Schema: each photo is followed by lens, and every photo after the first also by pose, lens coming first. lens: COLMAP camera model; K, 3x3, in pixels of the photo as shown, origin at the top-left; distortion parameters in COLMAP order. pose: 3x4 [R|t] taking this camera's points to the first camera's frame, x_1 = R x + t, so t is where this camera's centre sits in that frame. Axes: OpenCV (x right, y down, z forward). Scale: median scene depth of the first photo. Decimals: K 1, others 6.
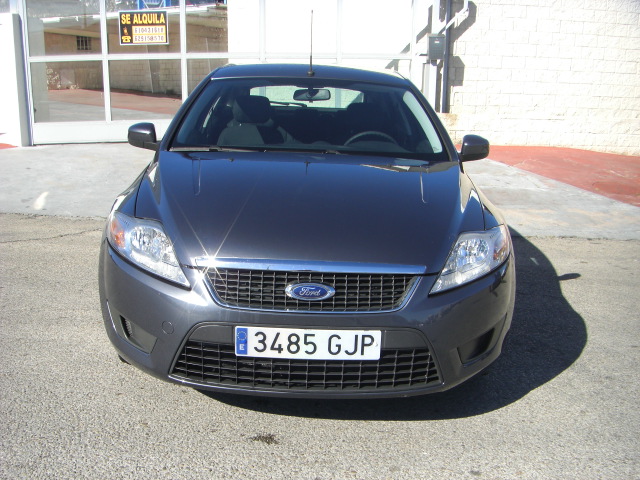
lens RADIAL K [[759.8, 0, 316.4], [0, 759.8, 242.3], [0, 0, 1]] dist [-0.187315, 0.000000]
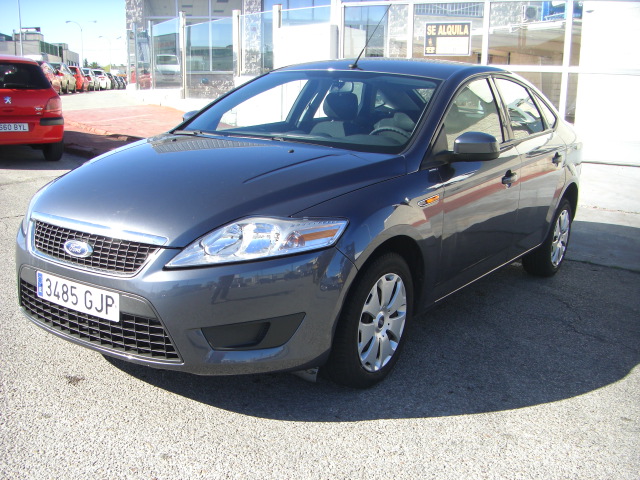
lens RADIAL K [[759.8, 0, 316.2], [0, 759.8, 240.3], [0, 0, 1]] dist [-0.187315, 0.000000]
pose [[0.823060, 0.111244, -0.556953, 0.877761], [-0.129365, 0.991573, 0.006879, 0.000504], [0.553025, 0.066389, 0.830515, 0.284566]]
